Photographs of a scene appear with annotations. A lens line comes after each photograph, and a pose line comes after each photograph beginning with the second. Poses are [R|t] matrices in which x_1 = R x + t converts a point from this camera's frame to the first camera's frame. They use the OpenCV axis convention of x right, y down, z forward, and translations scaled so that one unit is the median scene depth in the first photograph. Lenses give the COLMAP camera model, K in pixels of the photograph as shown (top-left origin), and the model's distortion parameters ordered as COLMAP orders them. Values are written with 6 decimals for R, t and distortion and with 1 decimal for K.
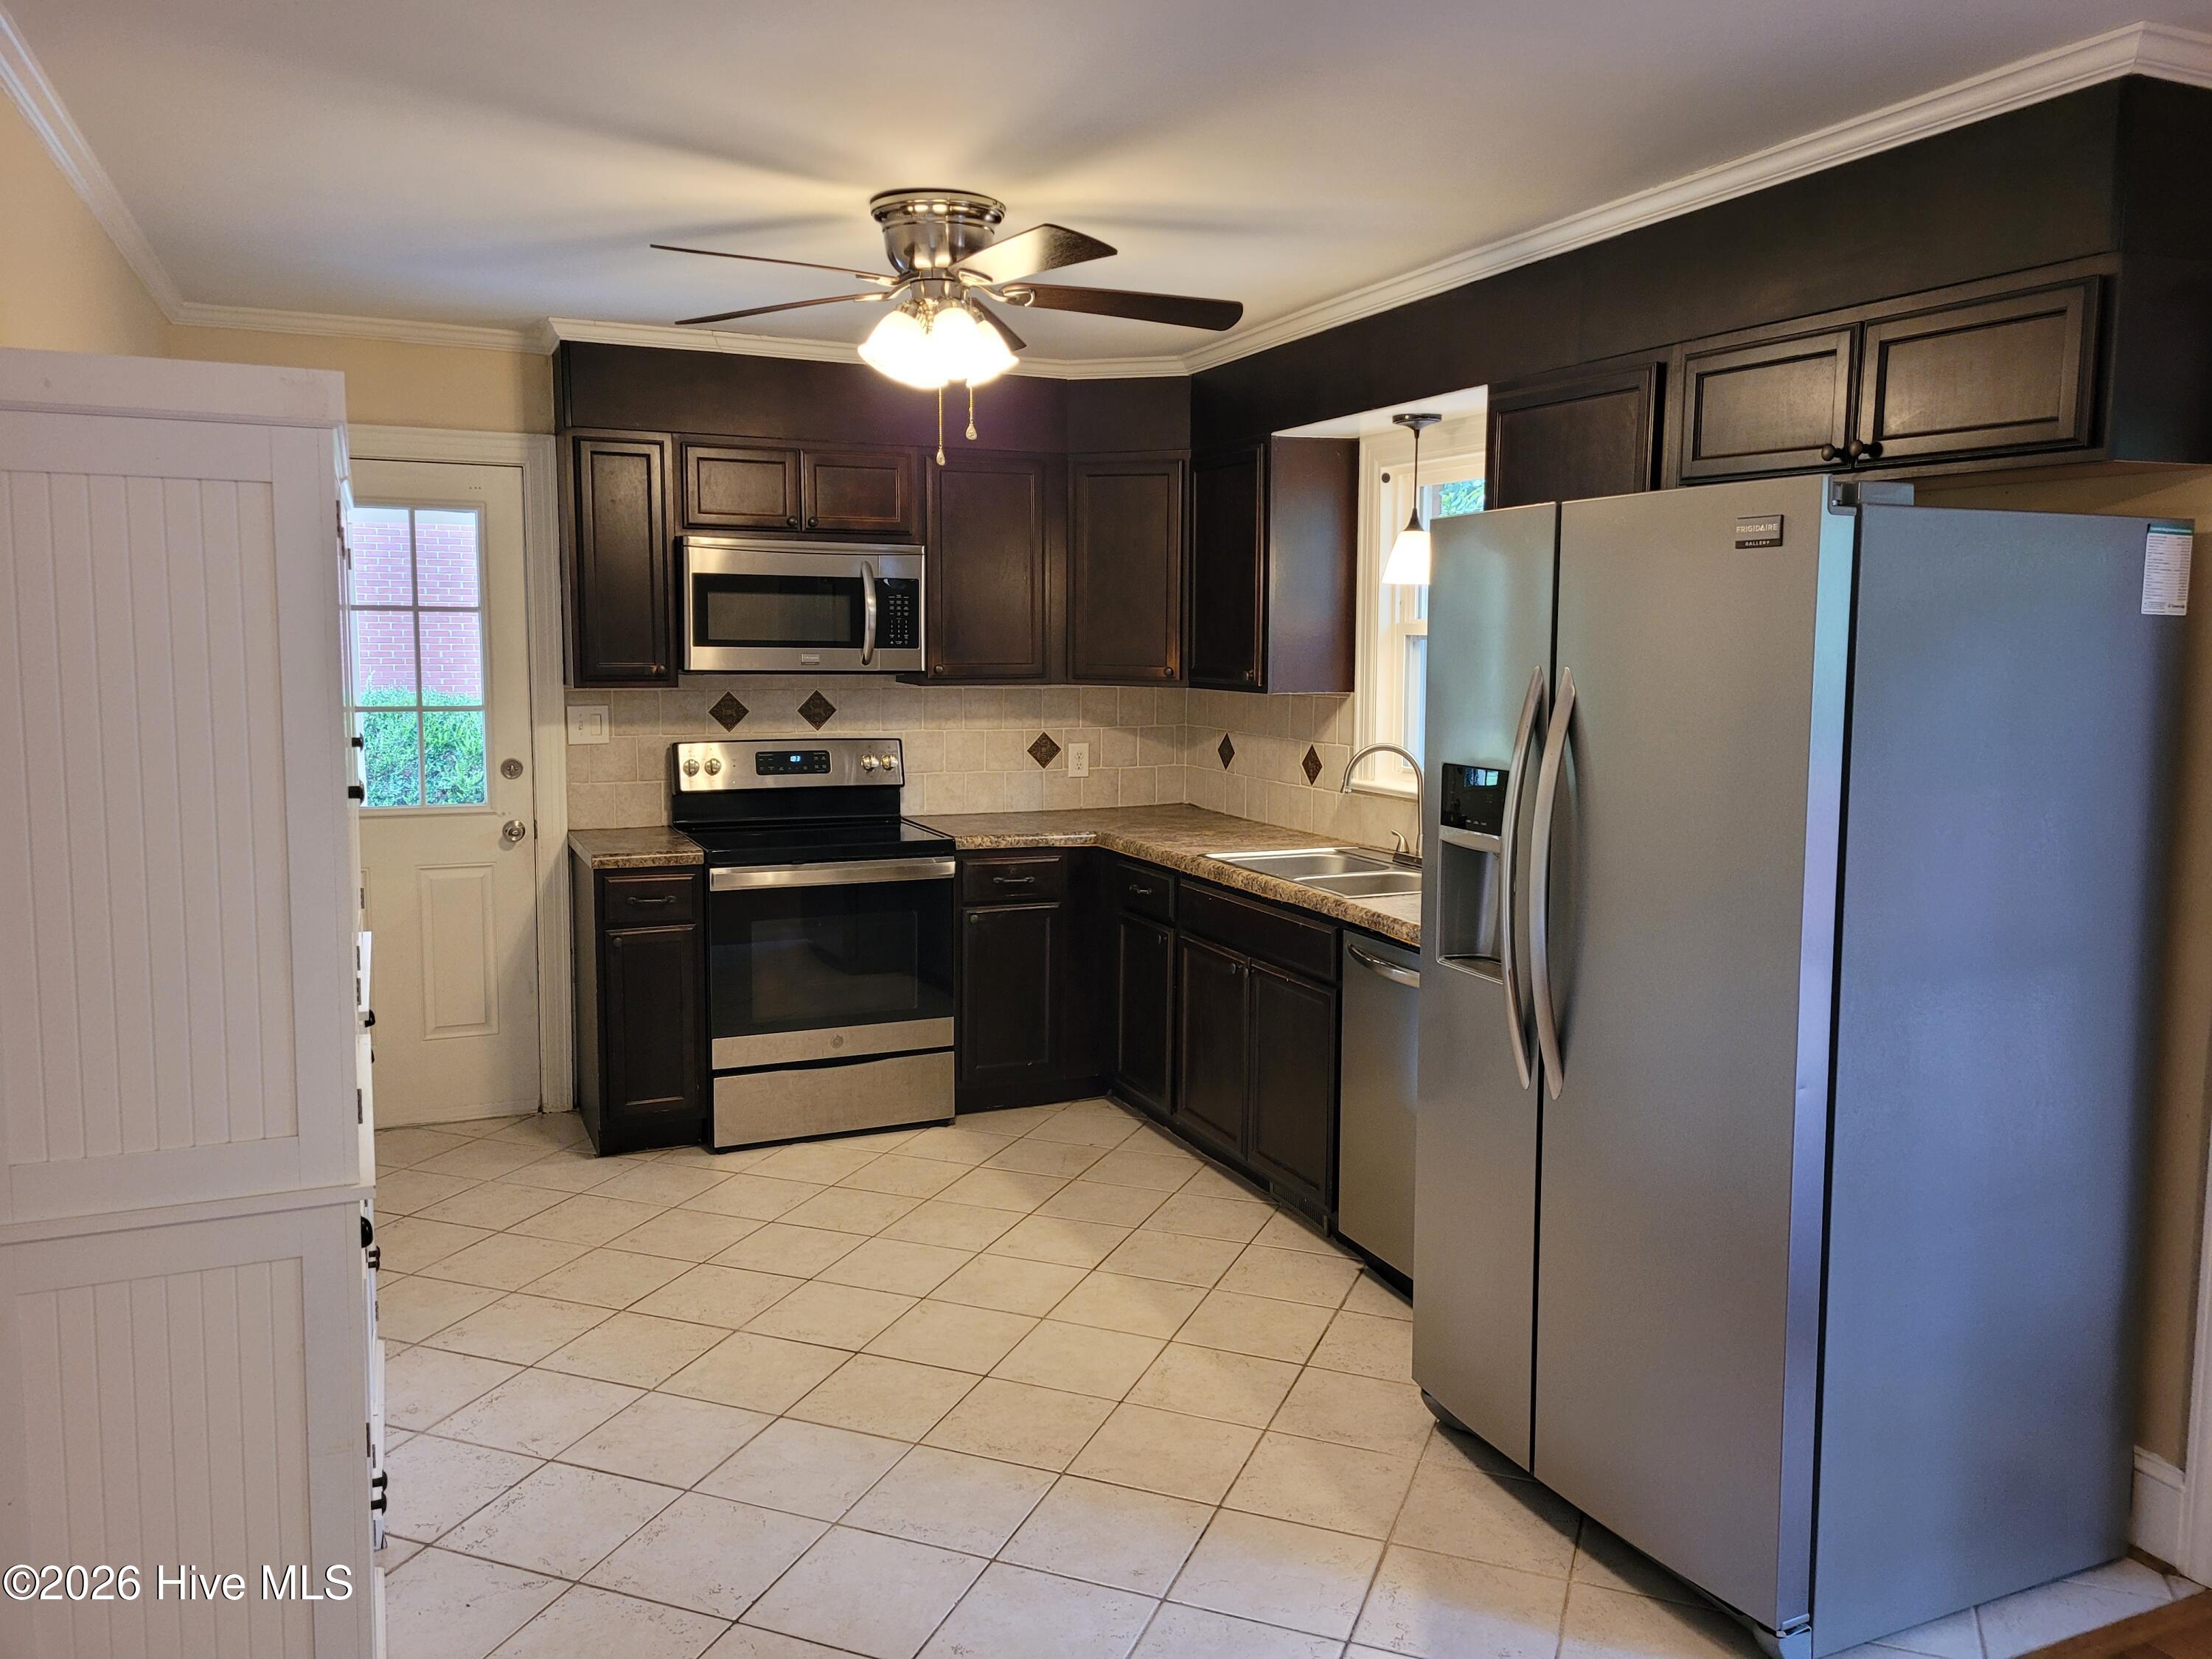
lens RADIAL K [[1657.4, 0, 1112.3], [0, 1657.4, 823.7], [0, 0, 1]] dist [0.047384, -0.021054]
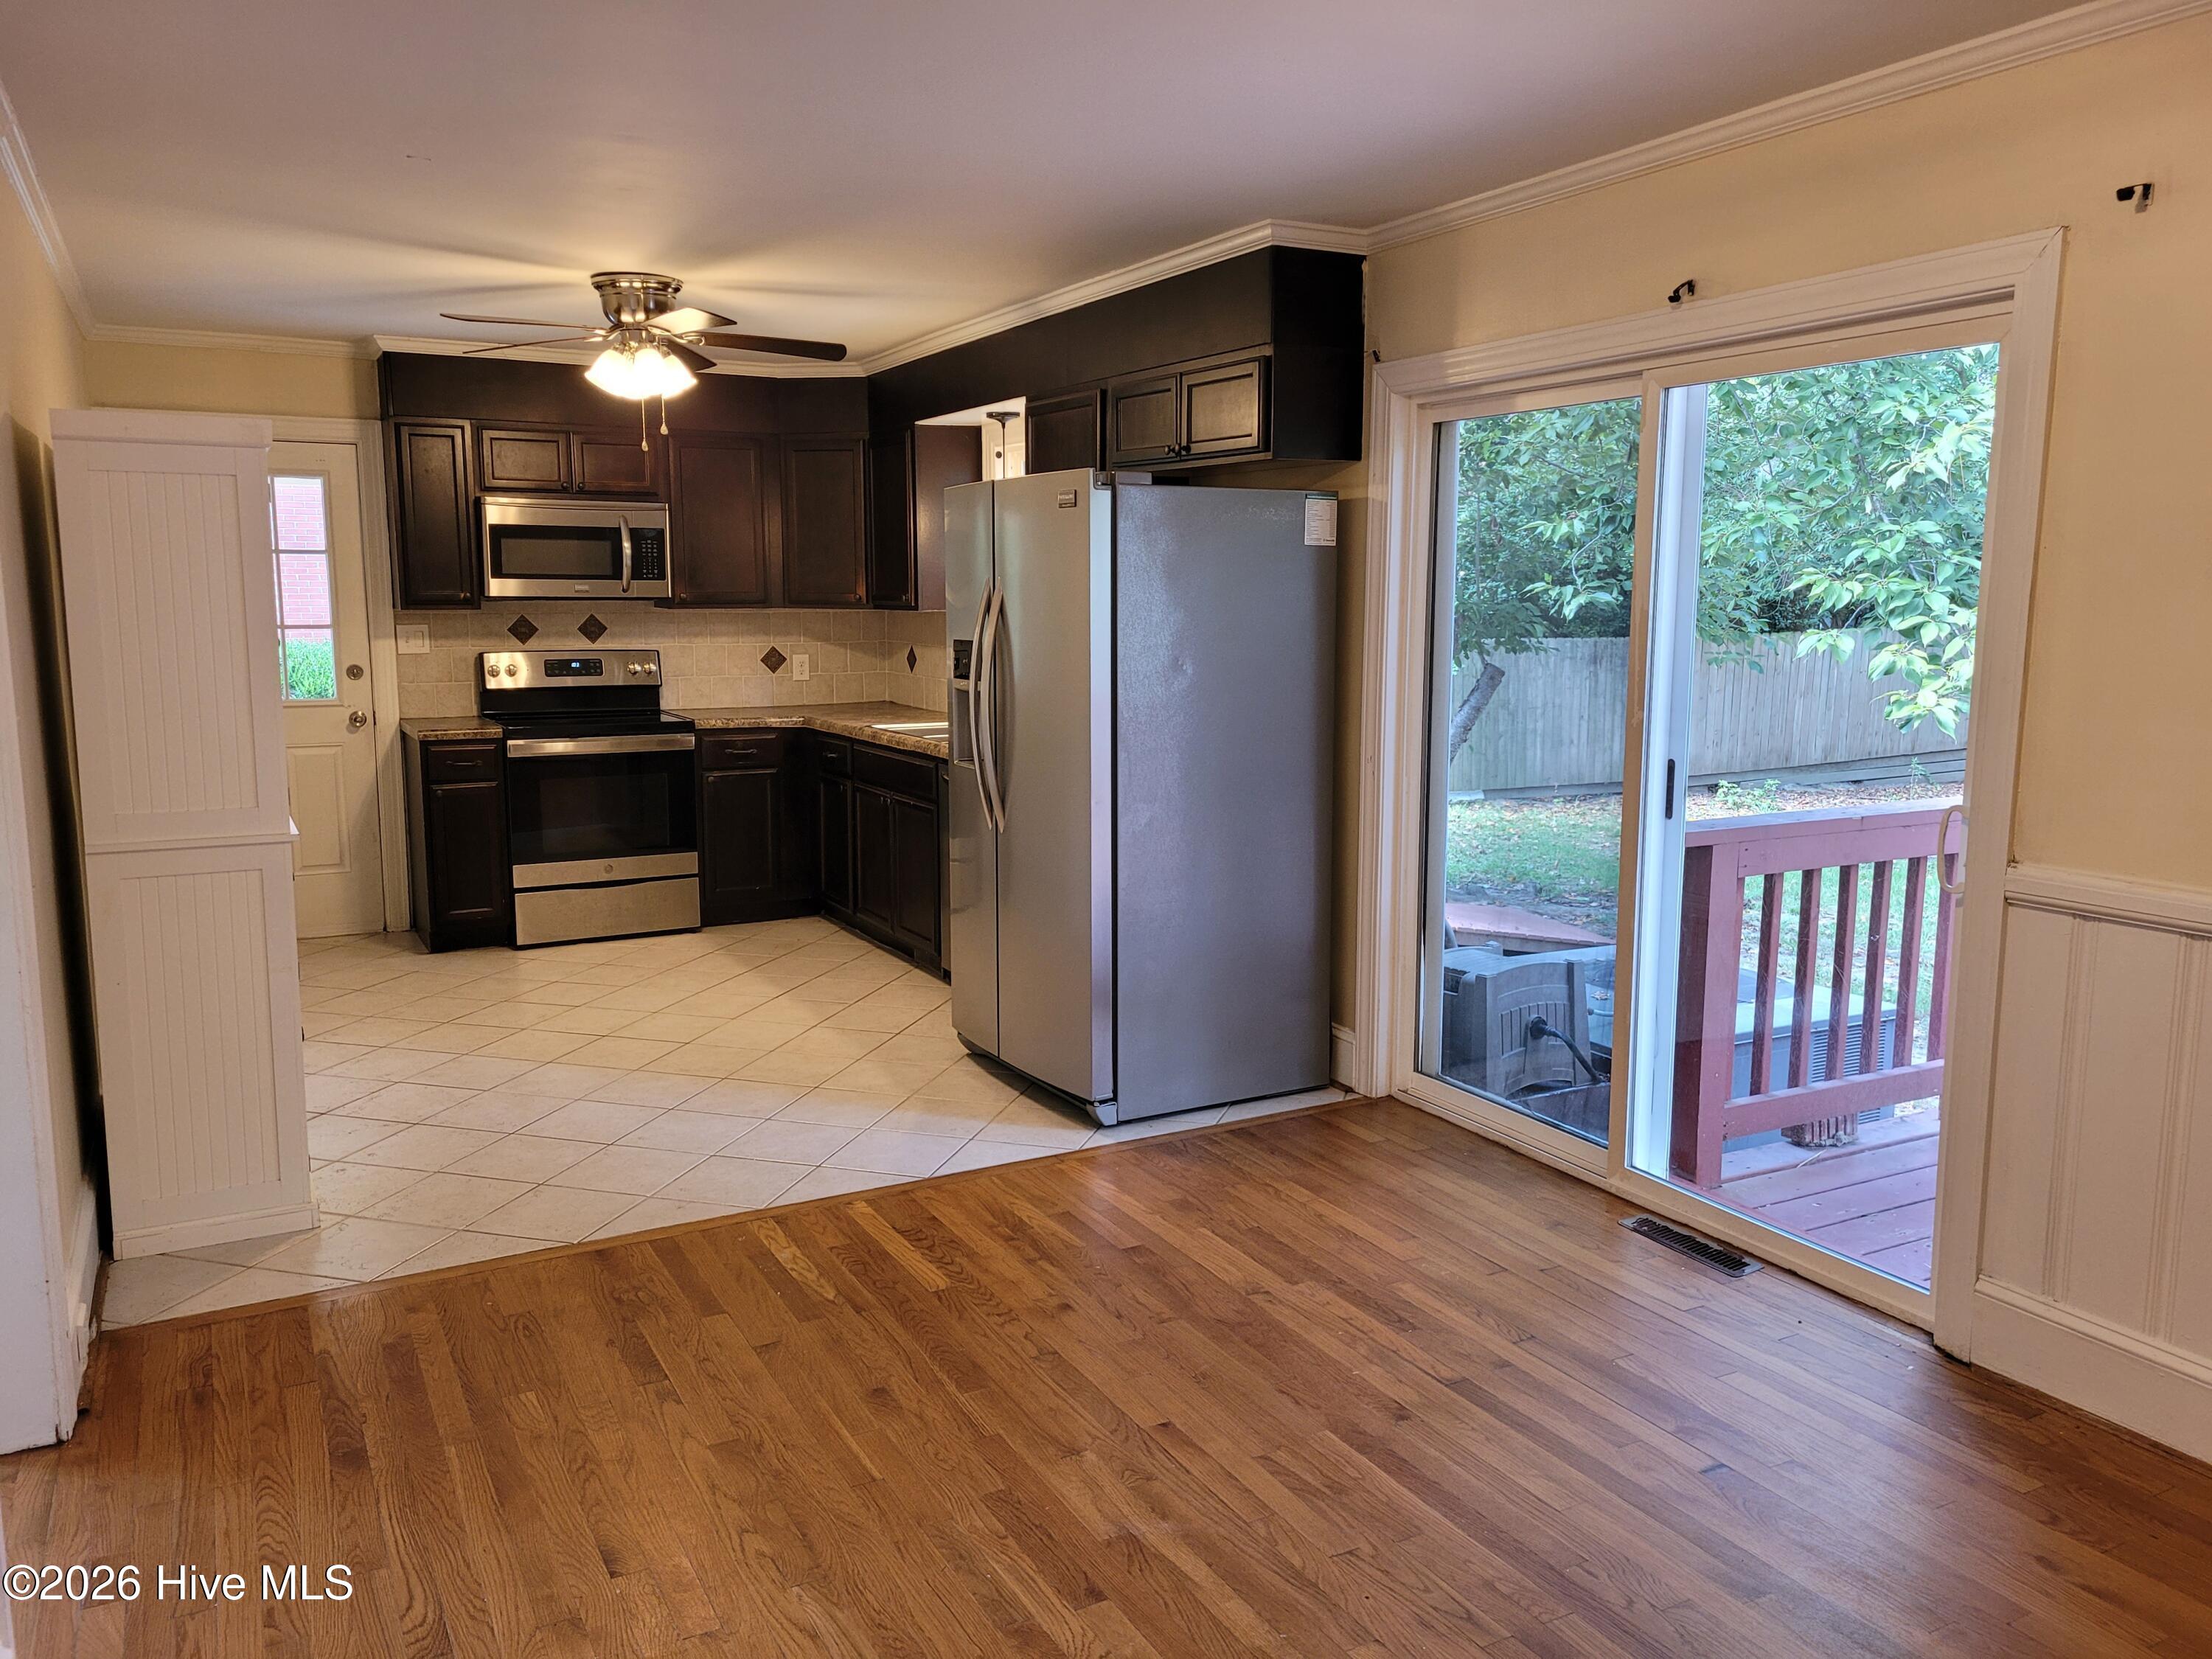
lens RADIAL K [[1657.4, 0, 1098.1], [0, 1657.4, 826.6], [0, 0, 1]] dist [0.047384, -0.021054]
pose [[0.996900, -0.017749, 0.076657, 0.135972], [0.015561, 0.999457, 0.029044, 0.064882], [-0.077131, -0.027761, 0.996634, -0.406673]]
